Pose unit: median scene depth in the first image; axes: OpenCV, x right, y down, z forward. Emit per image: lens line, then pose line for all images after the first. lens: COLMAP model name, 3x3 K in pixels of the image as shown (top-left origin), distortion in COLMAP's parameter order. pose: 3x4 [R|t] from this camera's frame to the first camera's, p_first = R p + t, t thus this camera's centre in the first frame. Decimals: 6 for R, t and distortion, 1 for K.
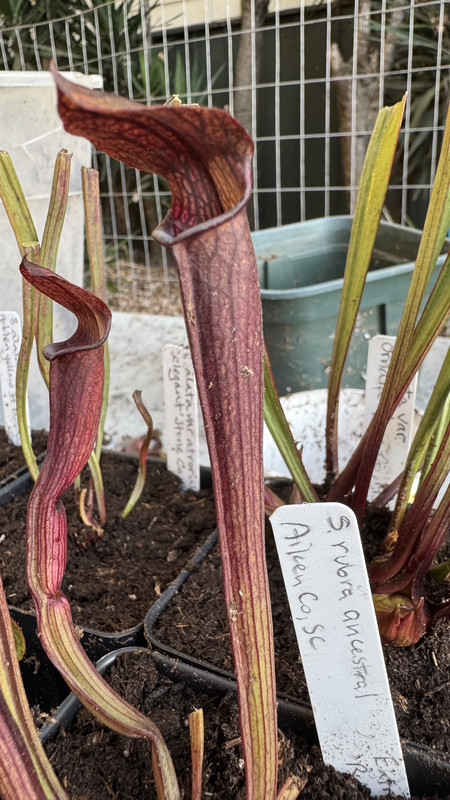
lens RADIAL K [[600.9, 0, 269.2], [0, 600.9, 400.5], [0, 0, 1]] dist [-0.002284, -0.000923]
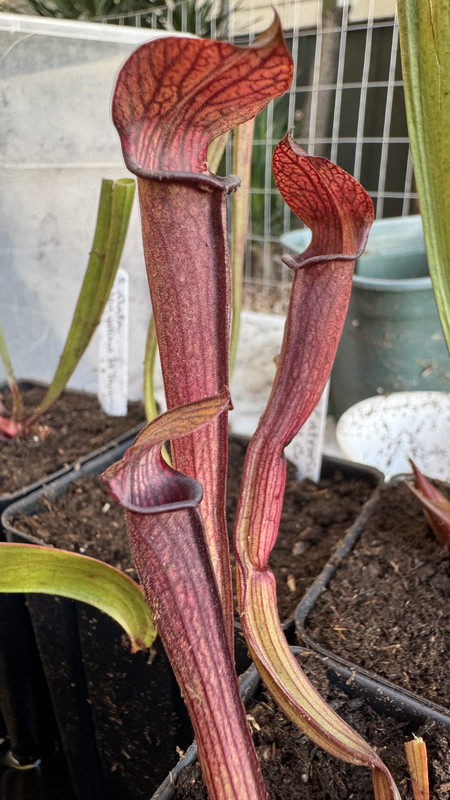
lens RADIAL K [[593.8, 0, 225.0], [0, 593.8, 400.0], [0, 0, 1]] dist [0.004775, -0.005841]
pose [[0.991391, 0.096640, -0.088339, -0.236206], [-0.099349, 0.994692, -0.026802, 0.086113], [0.085280, 0.035347, 0.995730, 0.134758]]
